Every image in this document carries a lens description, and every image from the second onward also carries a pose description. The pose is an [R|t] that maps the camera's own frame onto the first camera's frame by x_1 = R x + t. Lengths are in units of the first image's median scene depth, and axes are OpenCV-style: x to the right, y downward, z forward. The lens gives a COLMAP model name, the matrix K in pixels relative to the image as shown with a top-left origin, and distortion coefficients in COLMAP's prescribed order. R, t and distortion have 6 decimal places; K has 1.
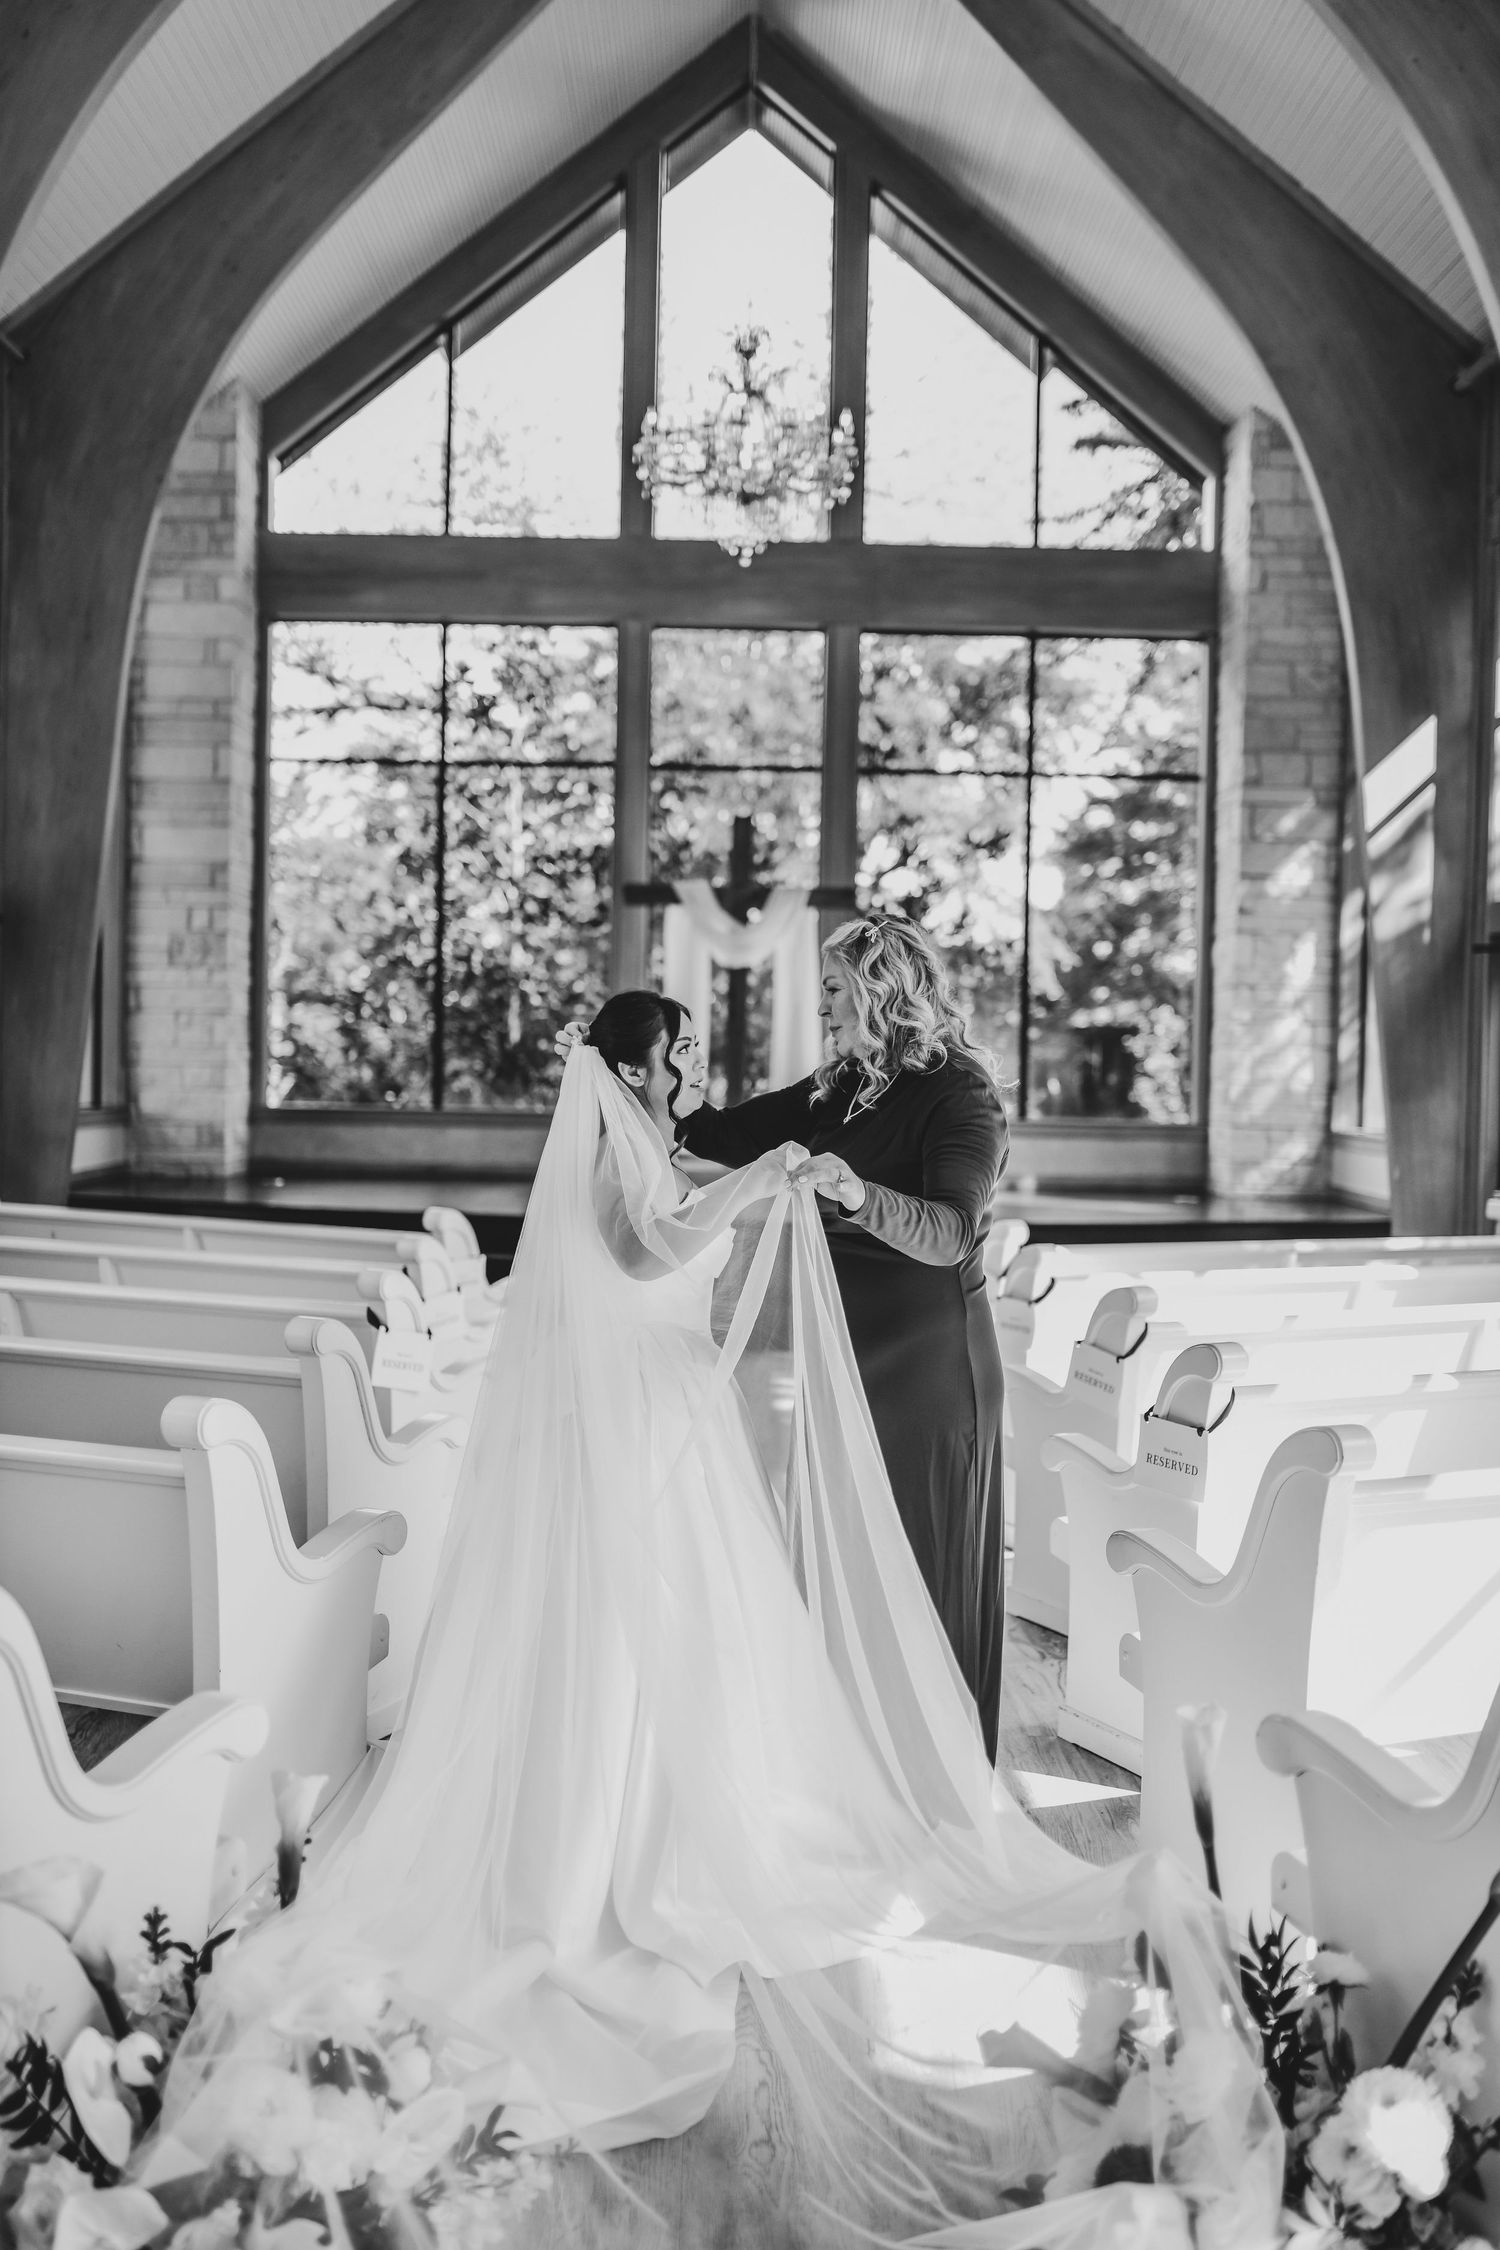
lens RADIAL K [[2173.0, 0, 750.0], [0, 2173.0, 1125.0], [0, 0, 1]] dist [-0.014921, -0.001527]
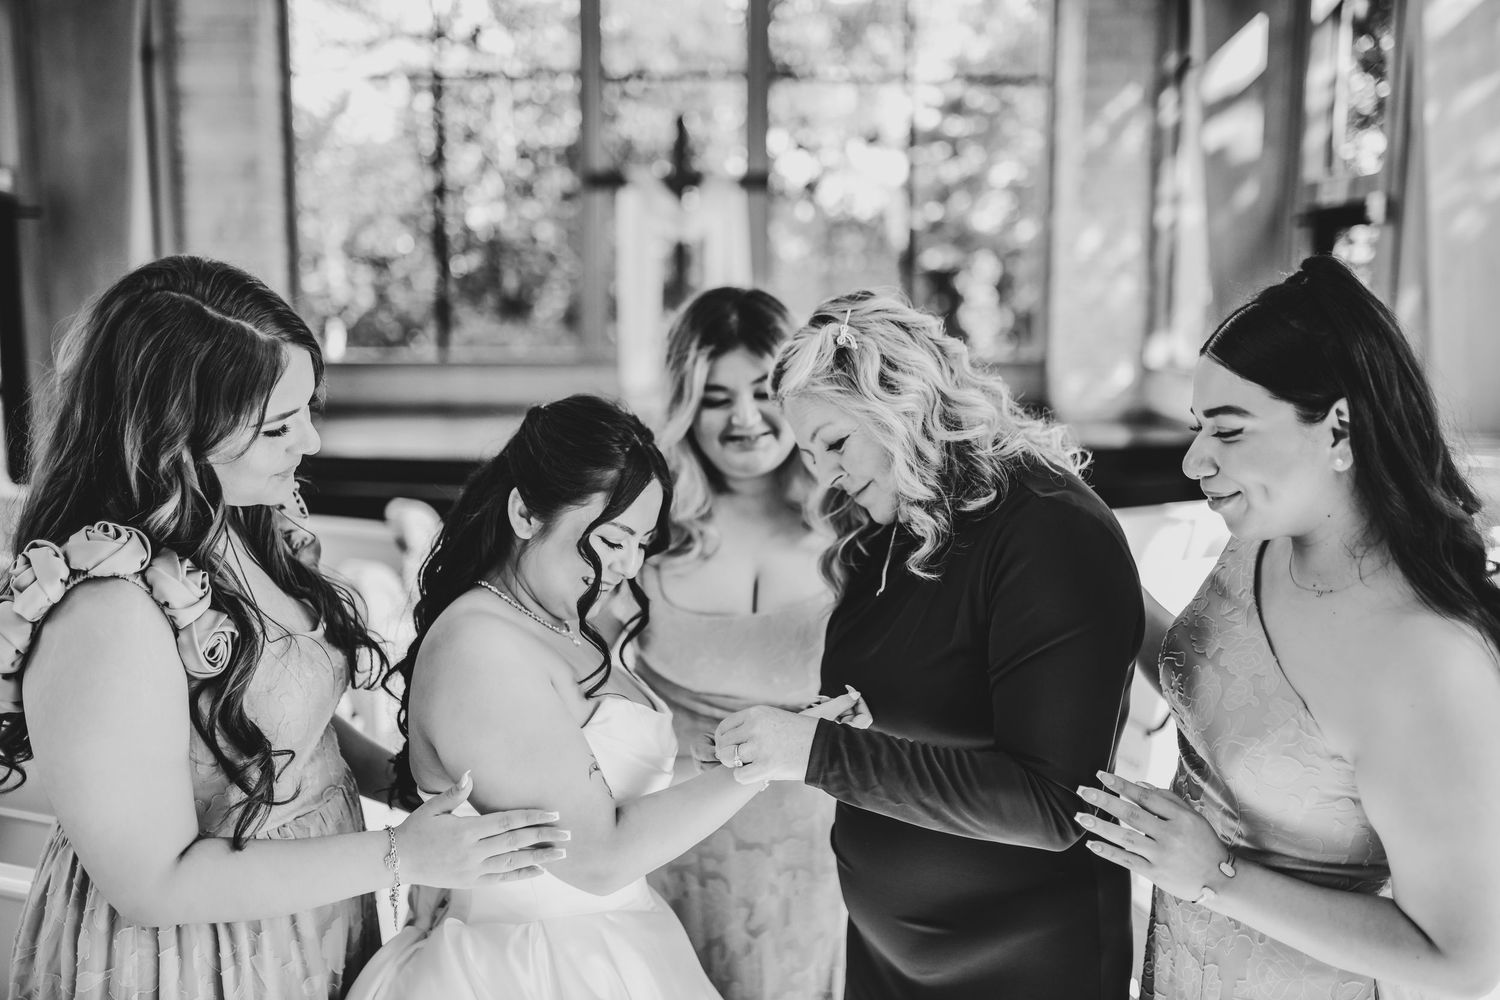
lens RADIAL K [[1476.3, 0, 750.0], [0, 1476.3, 500.0], [0, 0, 1]] dist [-0.015066, -0.004149]
pose [[0.998822, -0.023094, 0.042666, -0.004626], [0.018231, 0.993648, 0.111047, -0.017025], [-0.044959, -0.110138, 0.992899, 0.141100]]
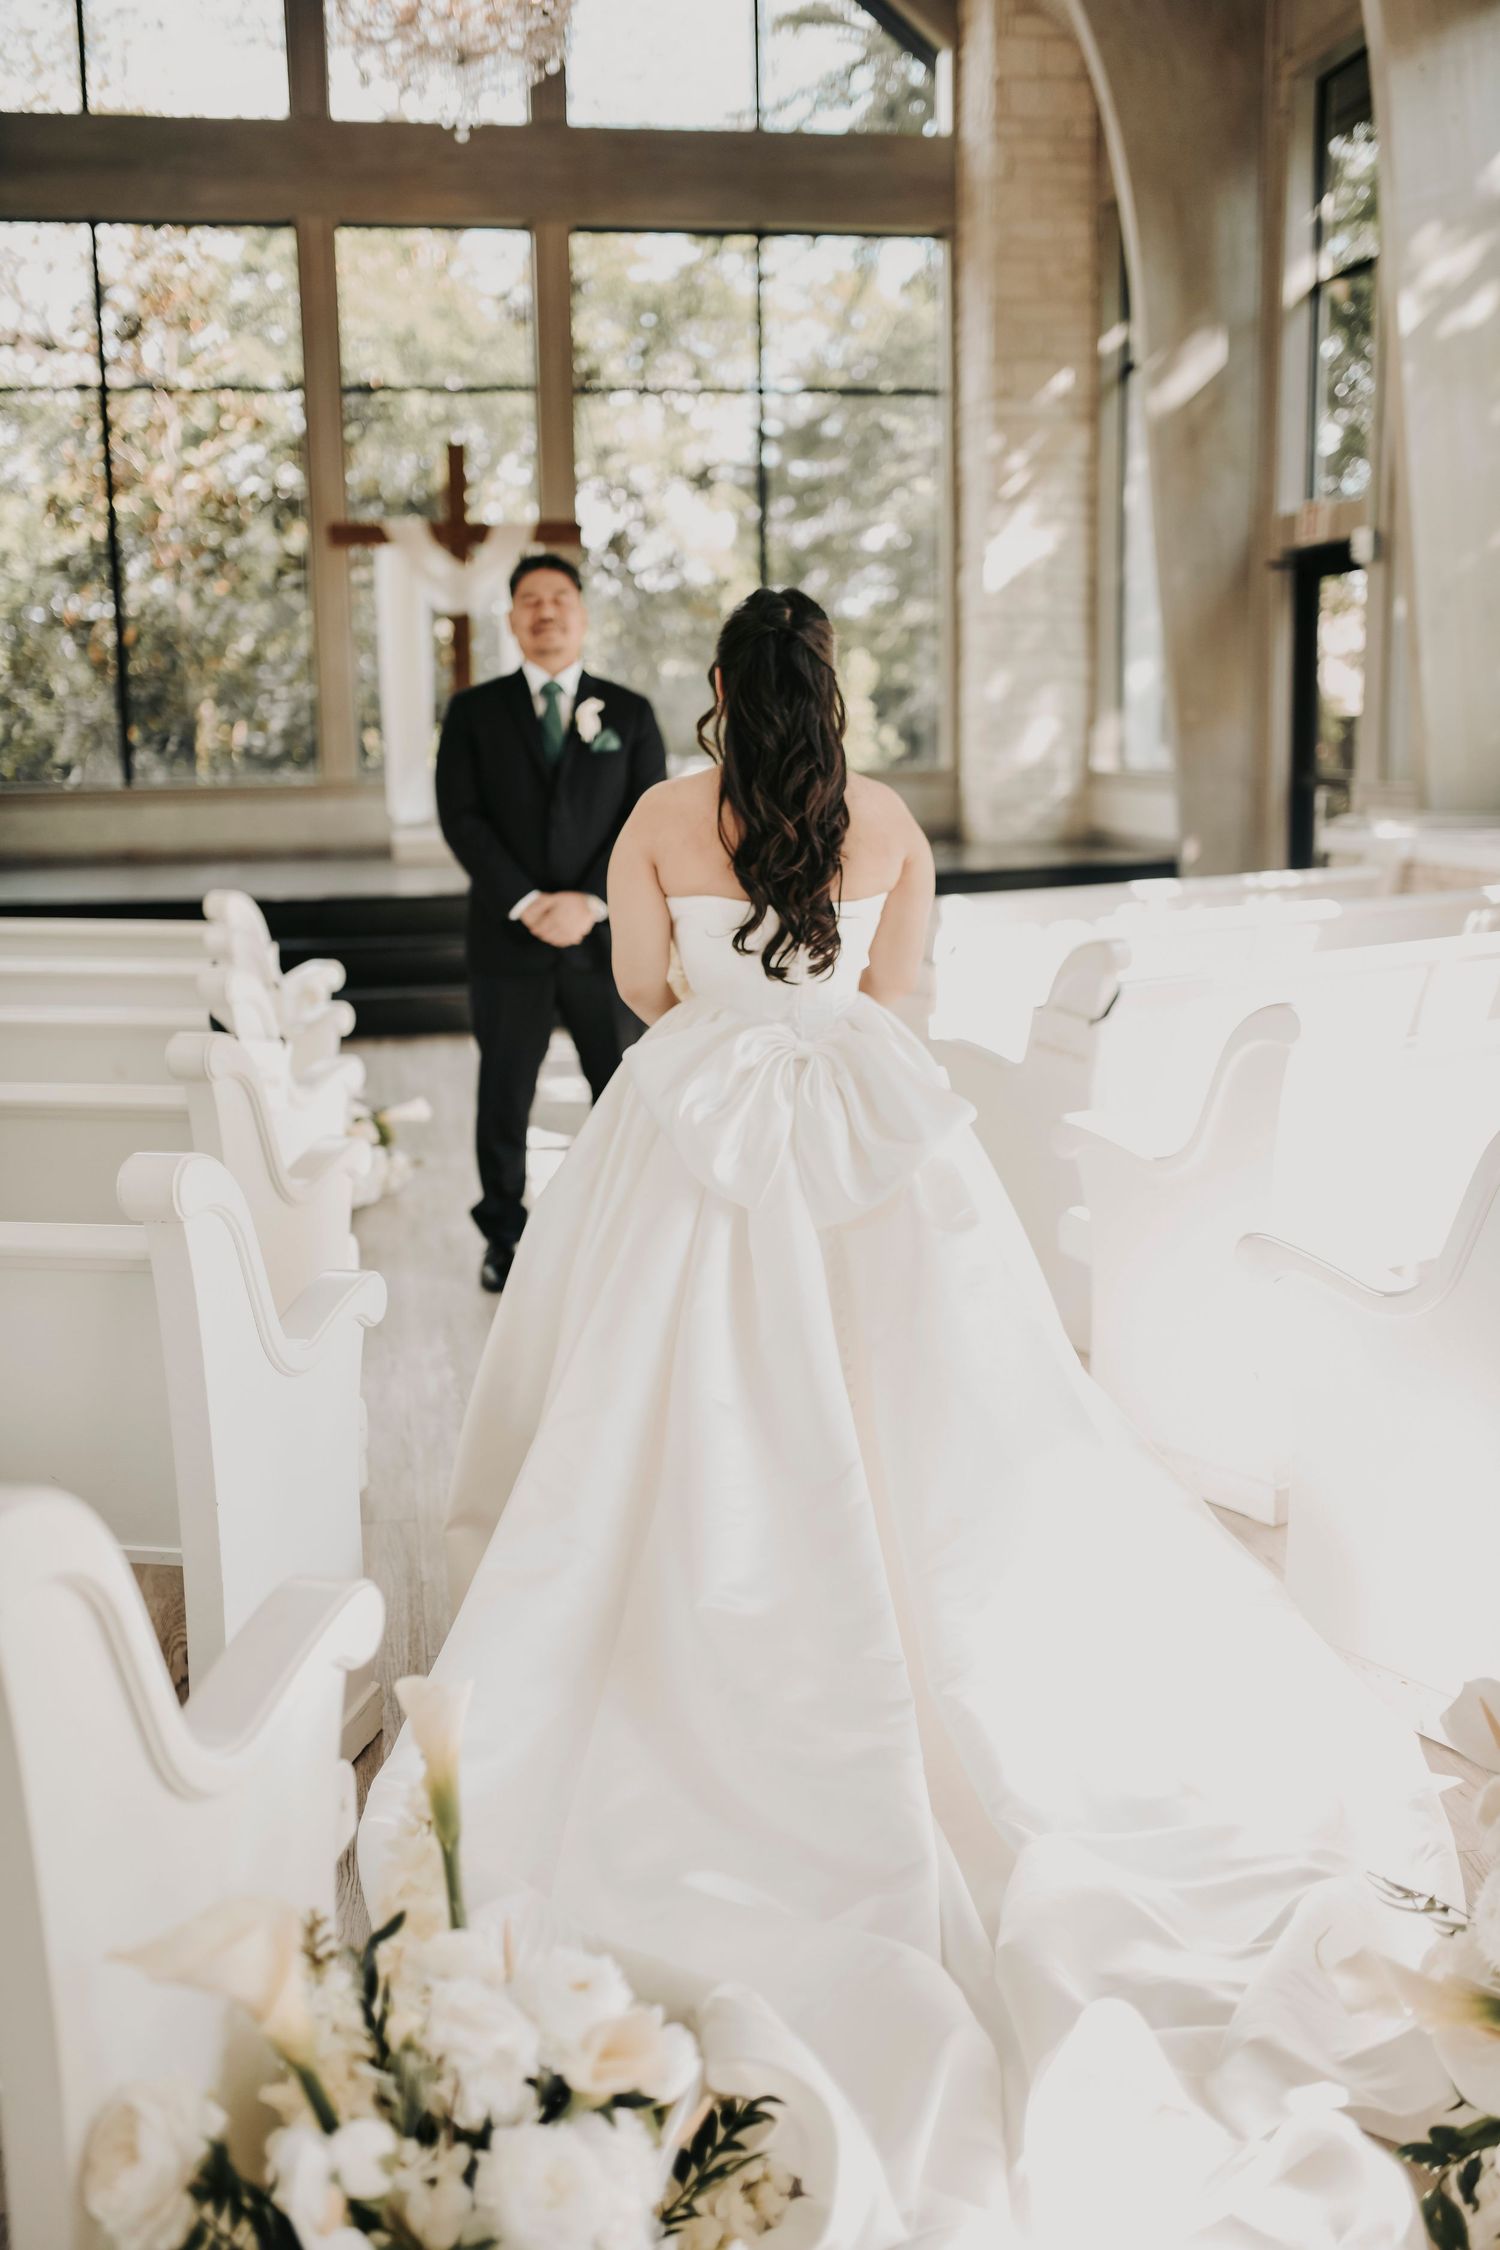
lens RADIAL K [[2217.7, 0, 744.5], [0, 2217.7, 1076.6], [0, 0, 1]] dist [0.002702, 0.014661]
pose [[0.987485, -0.061941, 0.145038, -0.033020], [0.042838, 0.990414, 0.131317, 0.001913], [-0.151782, -0.123461, 0.980673, 0.047339]]
